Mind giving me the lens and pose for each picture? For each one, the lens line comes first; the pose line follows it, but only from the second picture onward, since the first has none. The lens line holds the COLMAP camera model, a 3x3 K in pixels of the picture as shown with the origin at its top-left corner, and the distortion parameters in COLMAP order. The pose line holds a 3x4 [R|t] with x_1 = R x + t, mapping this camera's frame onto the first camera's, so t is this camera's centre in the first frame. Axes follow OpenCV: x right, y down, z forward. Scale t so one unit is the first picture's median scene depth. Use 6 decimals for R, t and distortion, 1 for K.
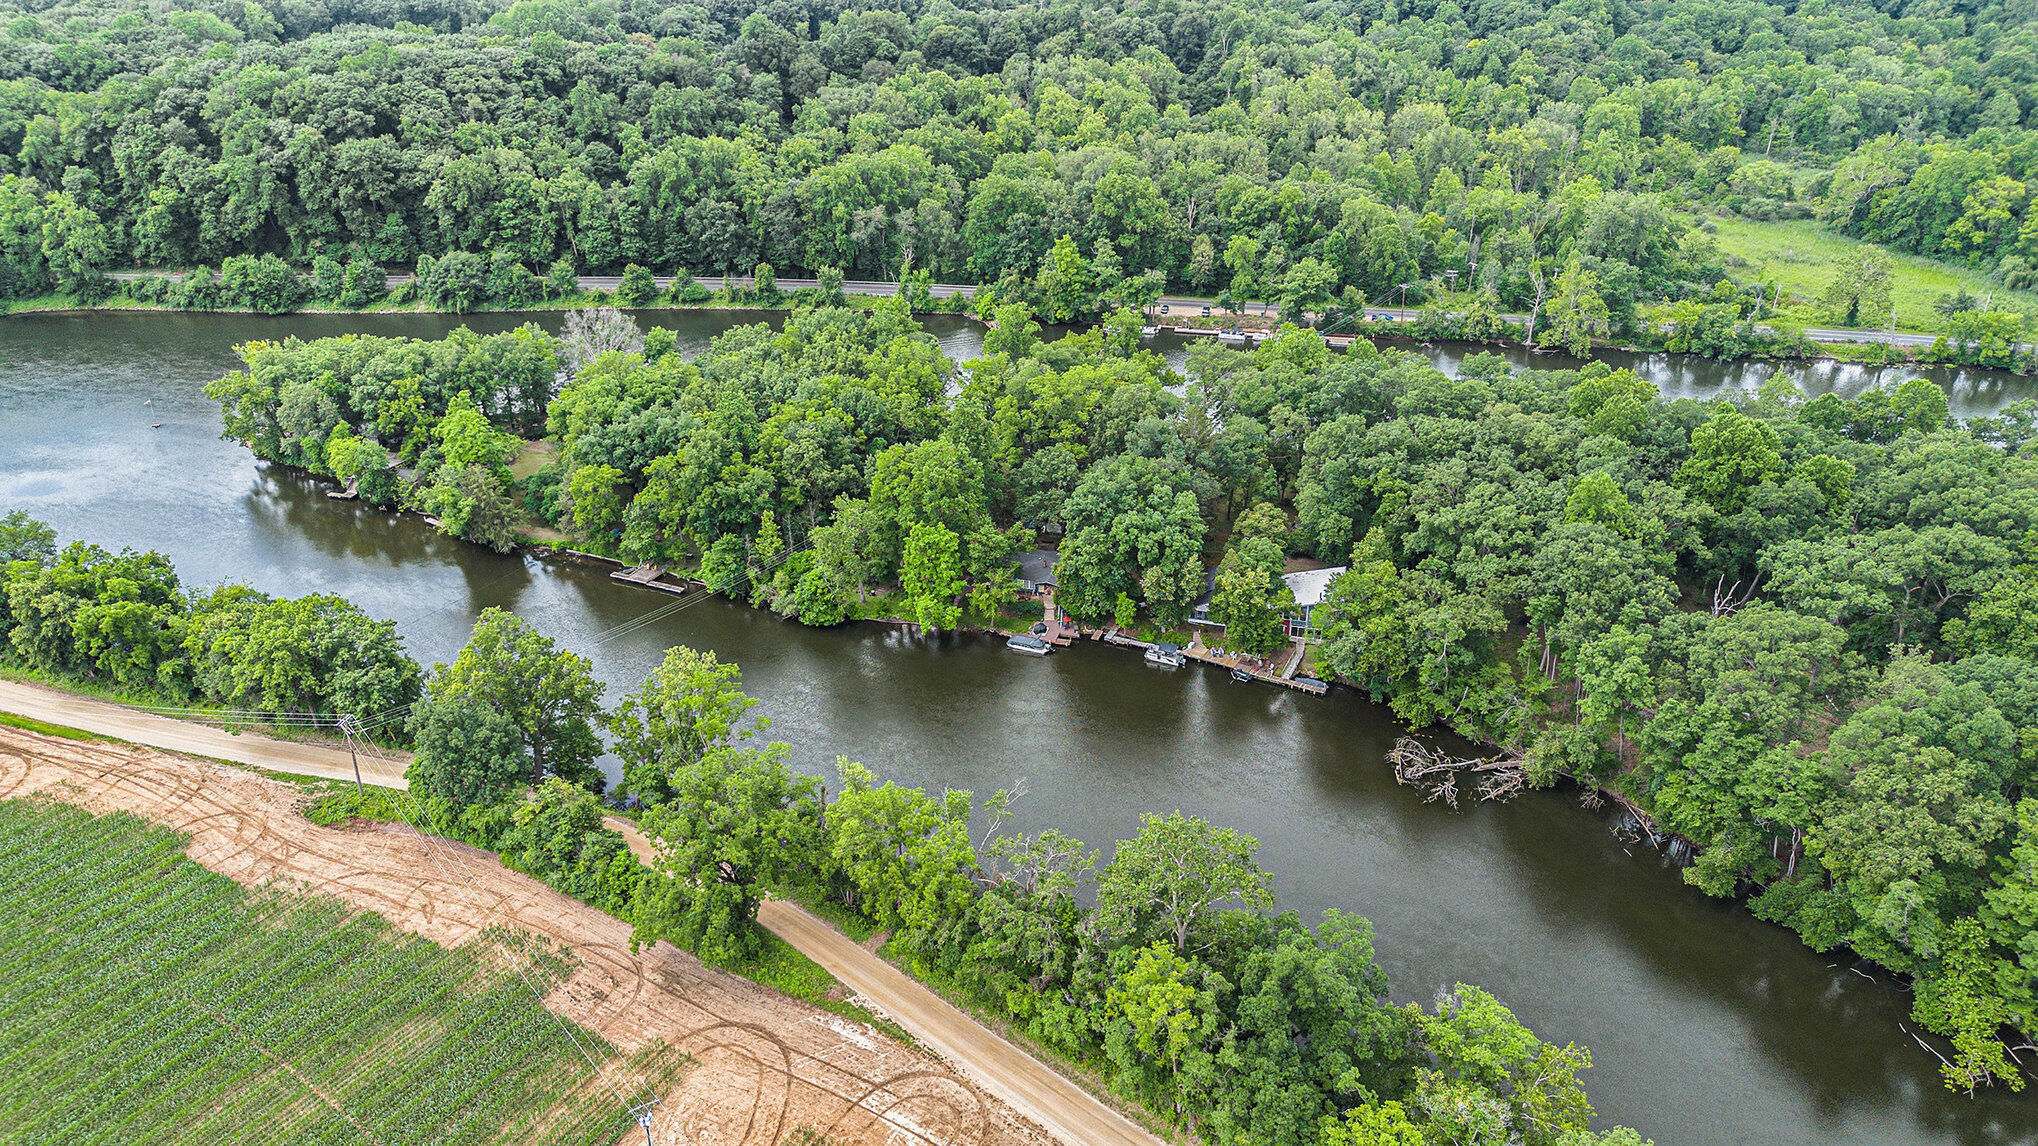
lens RADIAL K [[1465.4, 0, 1019.0], [0, 1465.4, 573.0], [0, 0, 1]] dist [0.041770, -0.037566]
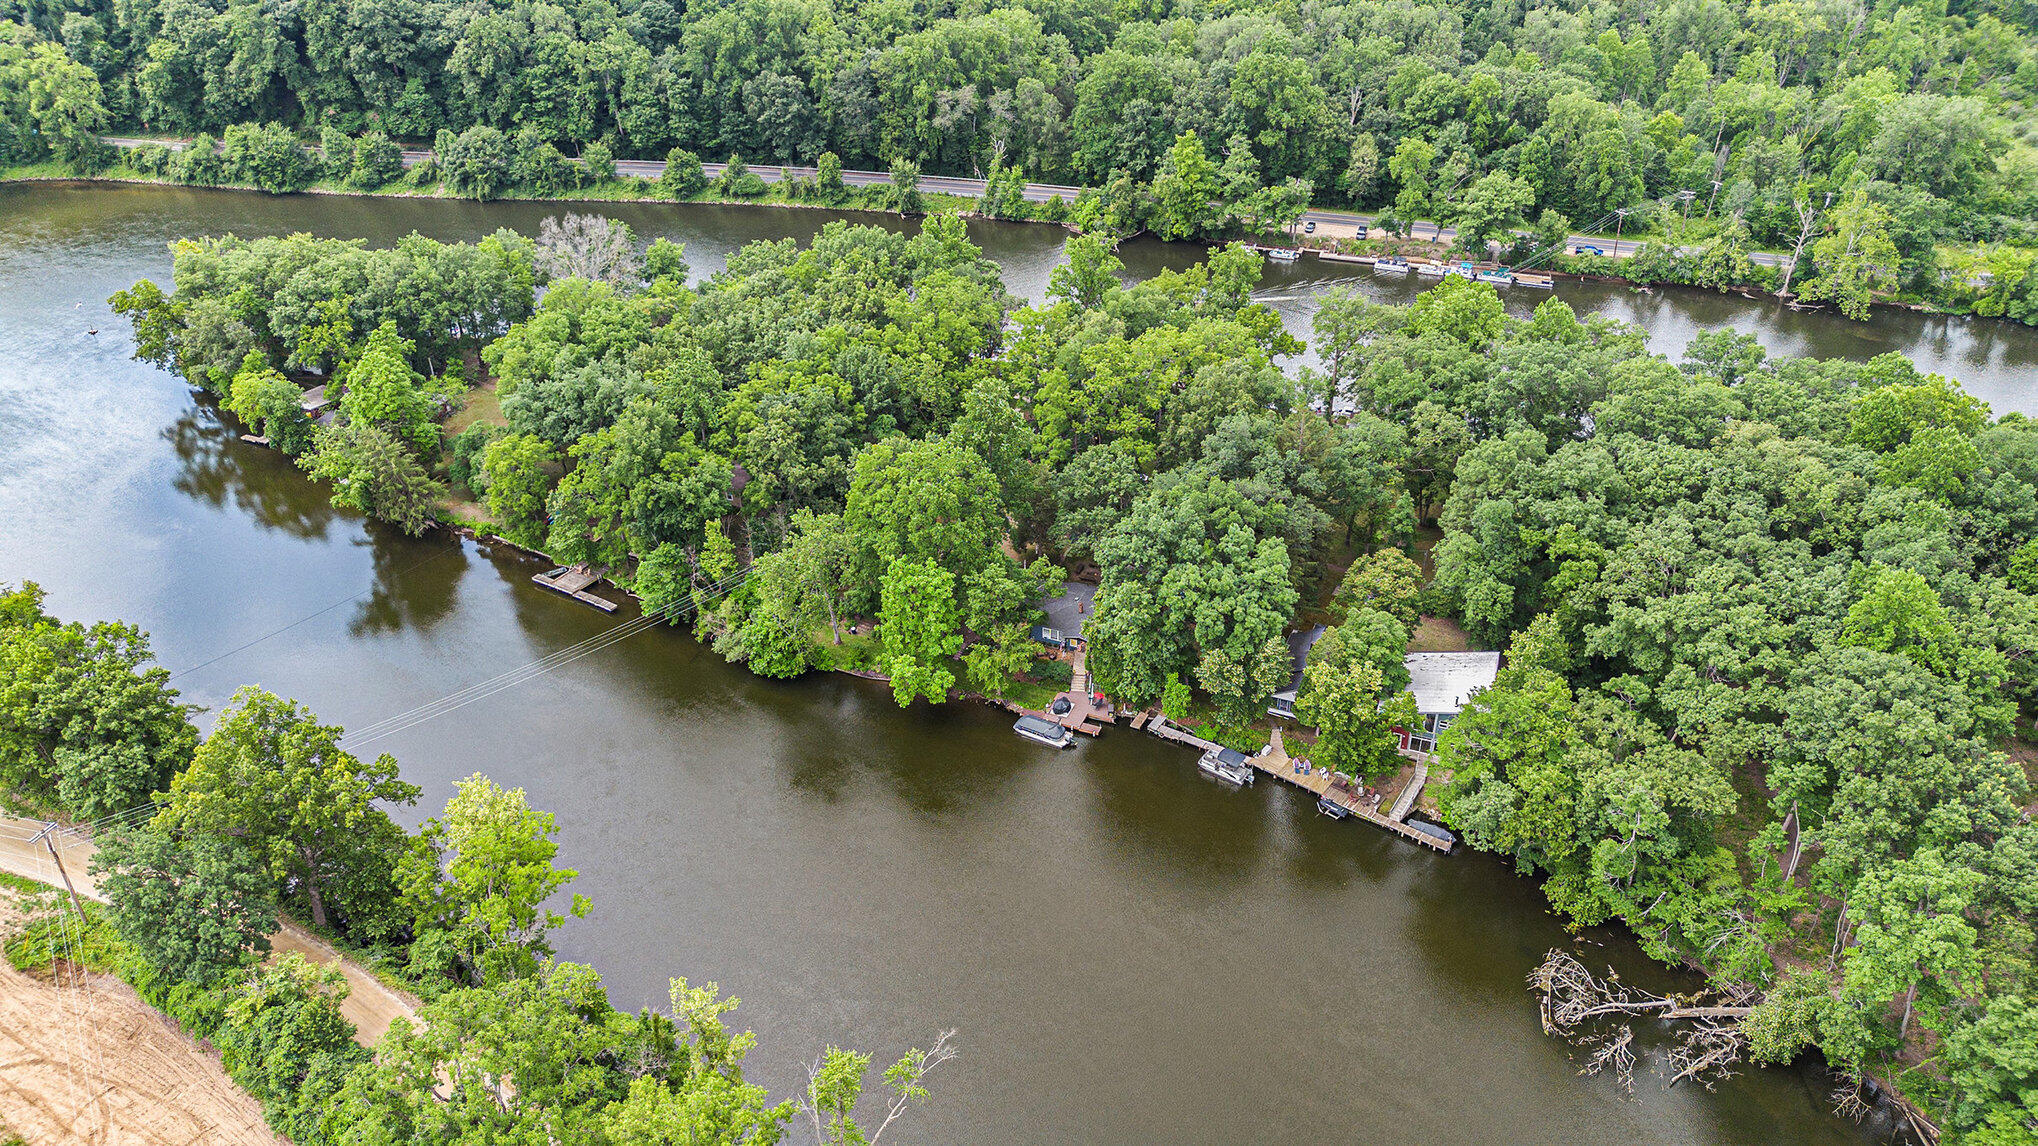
lens RADIAL K [[1465.4, 0, 1019.0], [0, 1465.4, 573.0], [0, 0, 1]] dist [0.041770, -0.037566]
pose [[0.991856, 0.064508, -0.109822, 0.045132], [-0.054455, 0.994251, 0.092195, -0.061654], [0.115138, -0.085464, 0.989666, 0.180708]]
